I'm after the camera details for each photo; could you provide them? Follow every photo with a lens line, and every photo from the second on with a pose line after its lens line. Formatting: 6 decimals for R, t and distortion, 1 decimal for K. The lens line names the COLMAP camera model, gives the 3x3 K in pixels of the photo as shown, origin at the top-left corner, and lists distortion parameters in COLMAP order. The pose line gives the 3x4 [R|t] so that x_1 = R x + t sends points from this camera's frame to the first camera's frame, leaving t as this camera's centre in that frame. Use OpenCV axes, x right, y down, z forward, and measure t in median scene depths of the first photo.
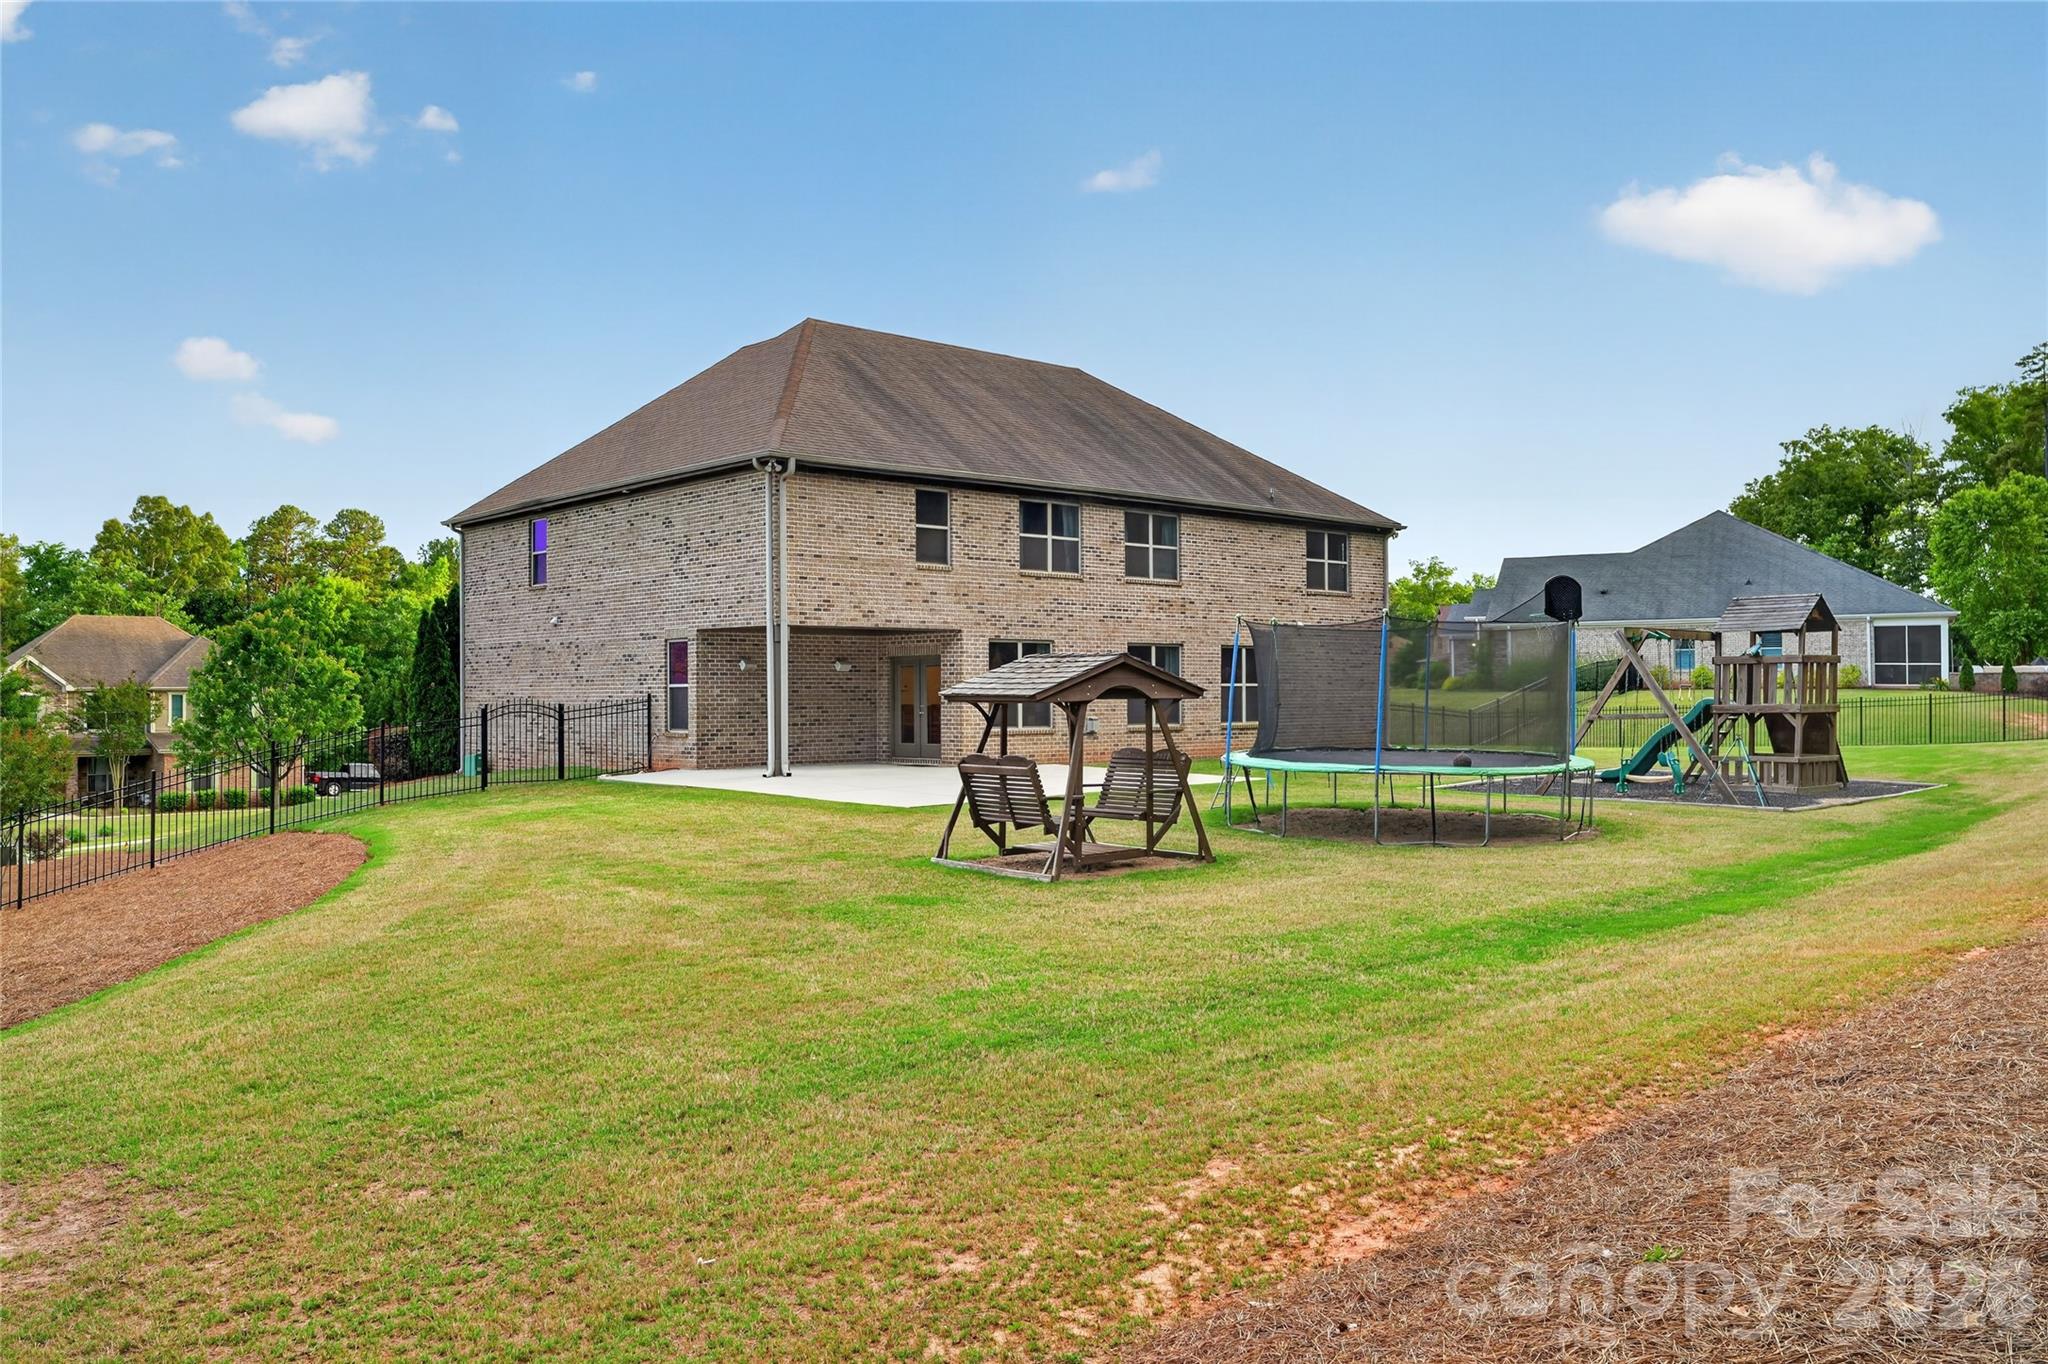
lens RADIAL K [[1515.5, 0, 1029.9], [0, 1515.5, 677.3], [0, 0, 1]] dist [-0.000755, 0.007559]
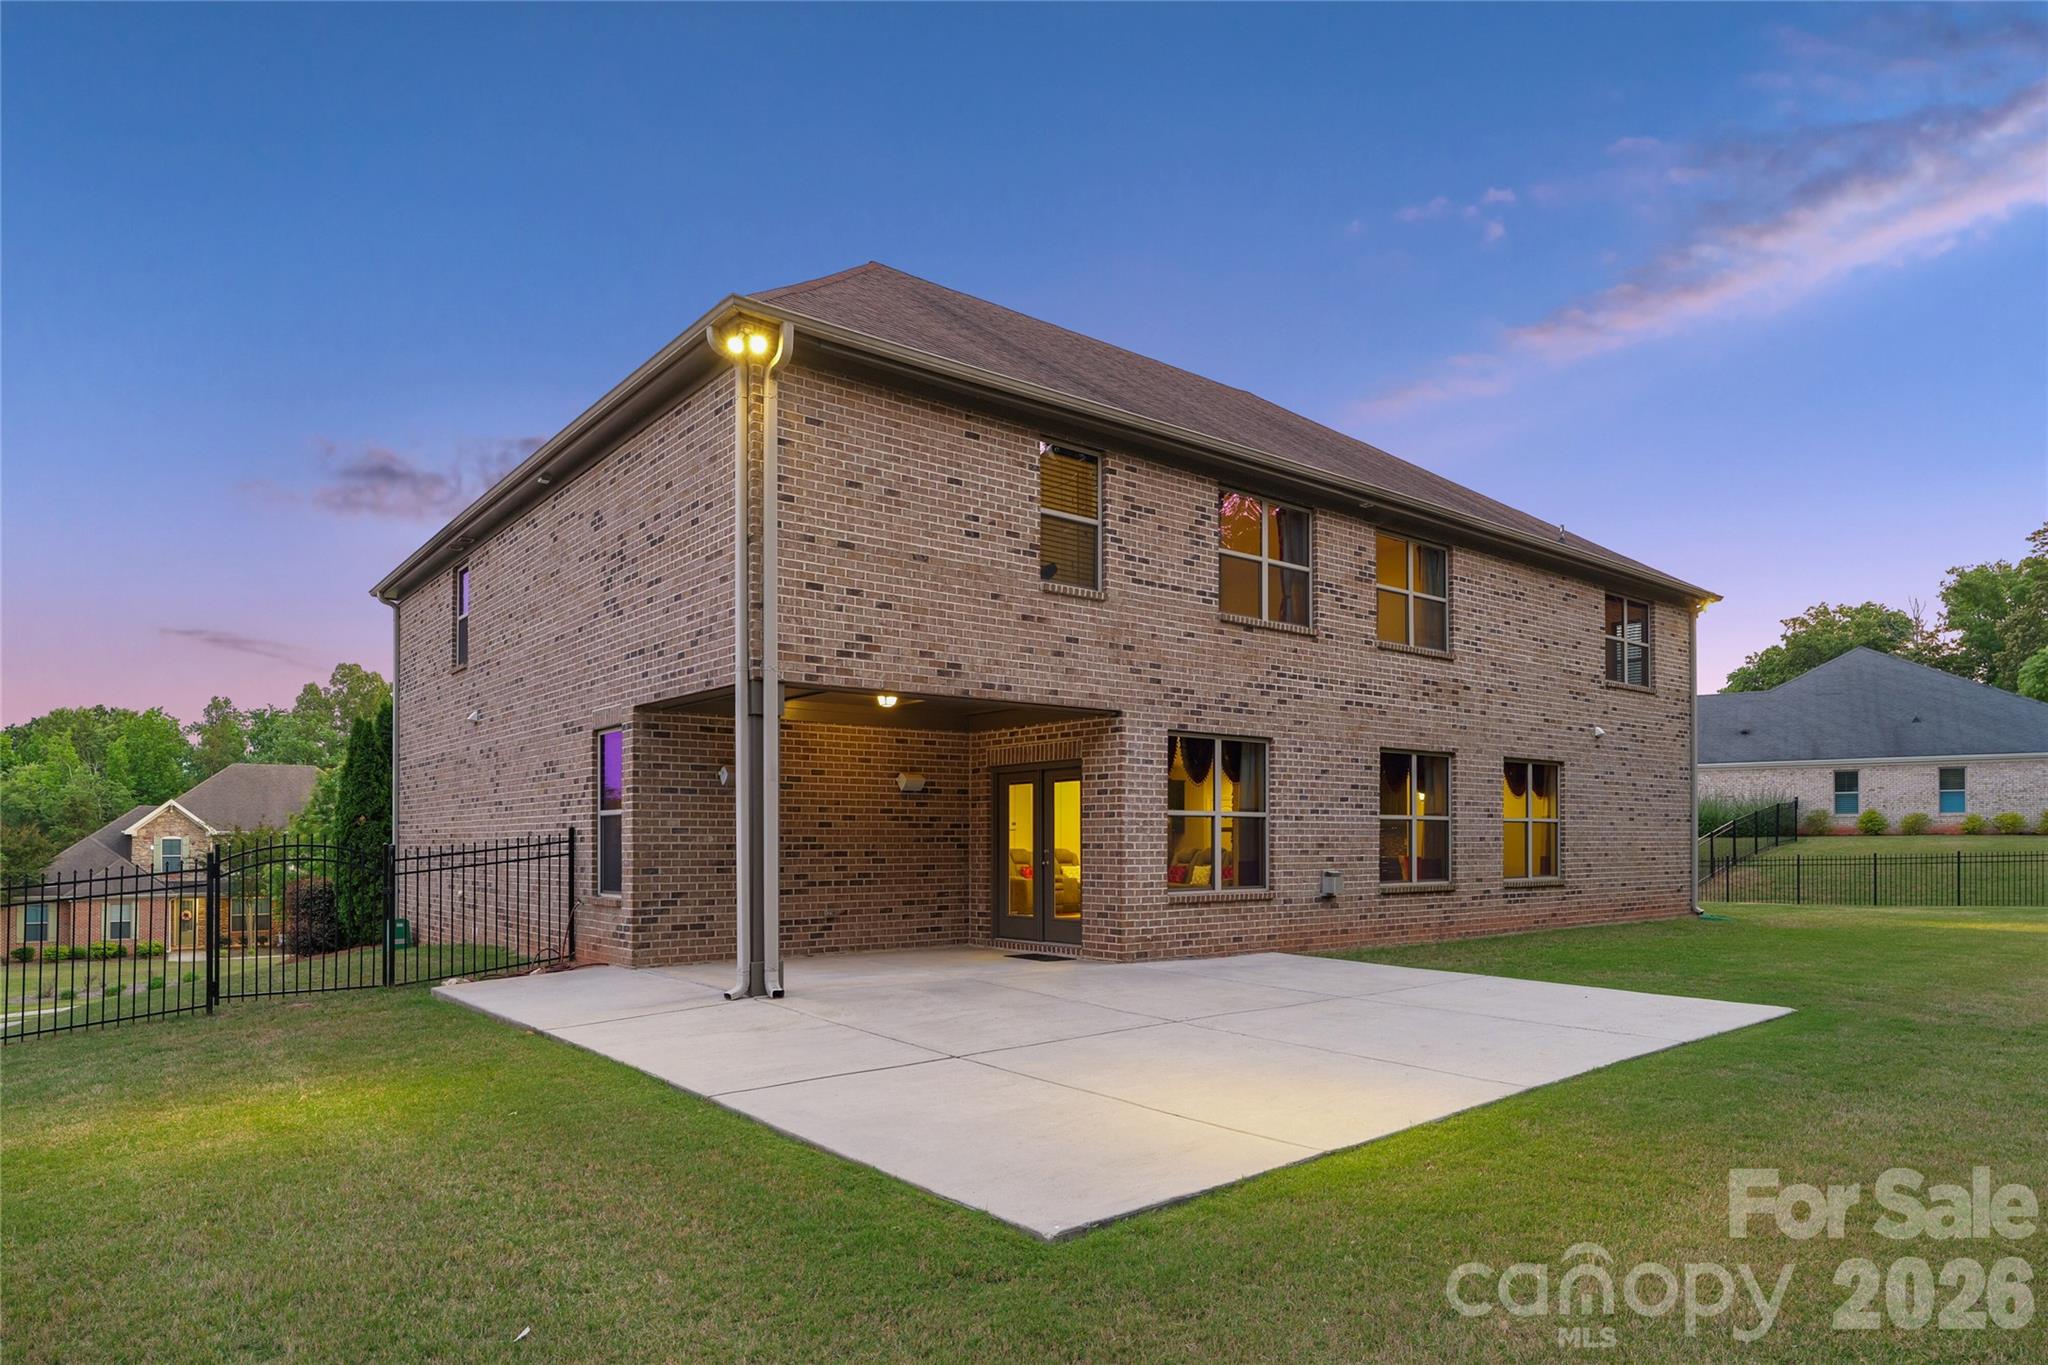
lens RADIAL K [[1172.2, 0, 1025.5], [0, 1172.2, 838.1], [0, 0, 1]] dist [-0.001115, 0.000188]
pose [[0.998025, 0.002301, -0.062776, -0.058591], [-0.001810, 0.999967, 0.007877, 0.012389], [0.062792, -0.007748, 0.997997, 0.634556]]
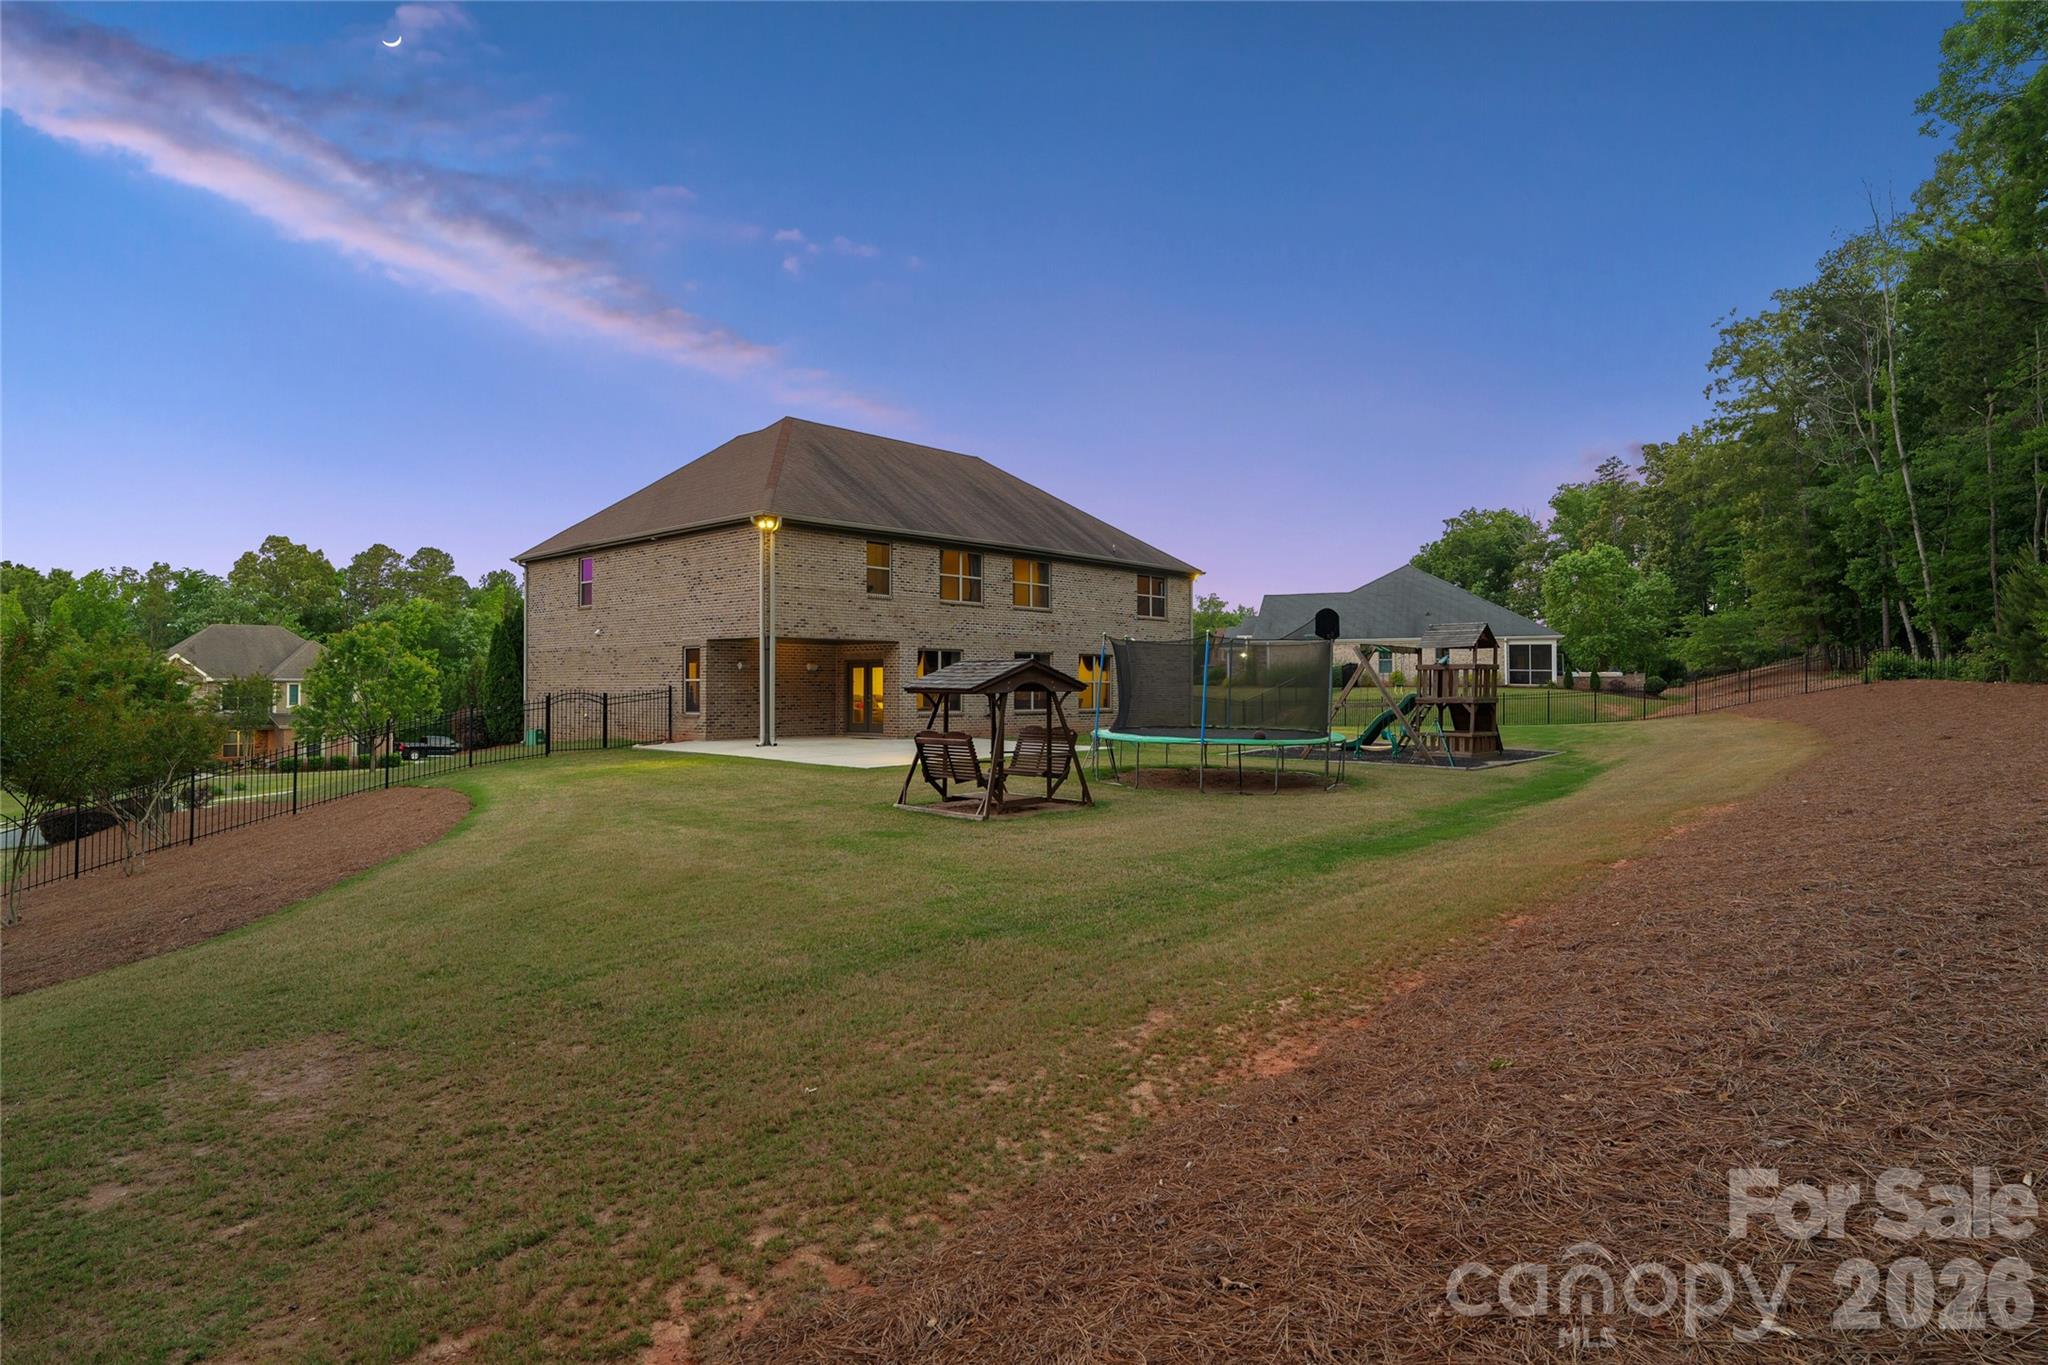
lens RADIAL K [[1075.1, 0, 1024.0], [0, 1075.1, 682.5], [0, 0, 1]] dist [-0.003542, -0.000635]
pose [[0.995827, 0.005805, 0.091073, -0.022140], [-0.006377, 0.999962, 0.005994, -0.000198], [-0.091034, -0.006549, 0.995826, -0.002254]]
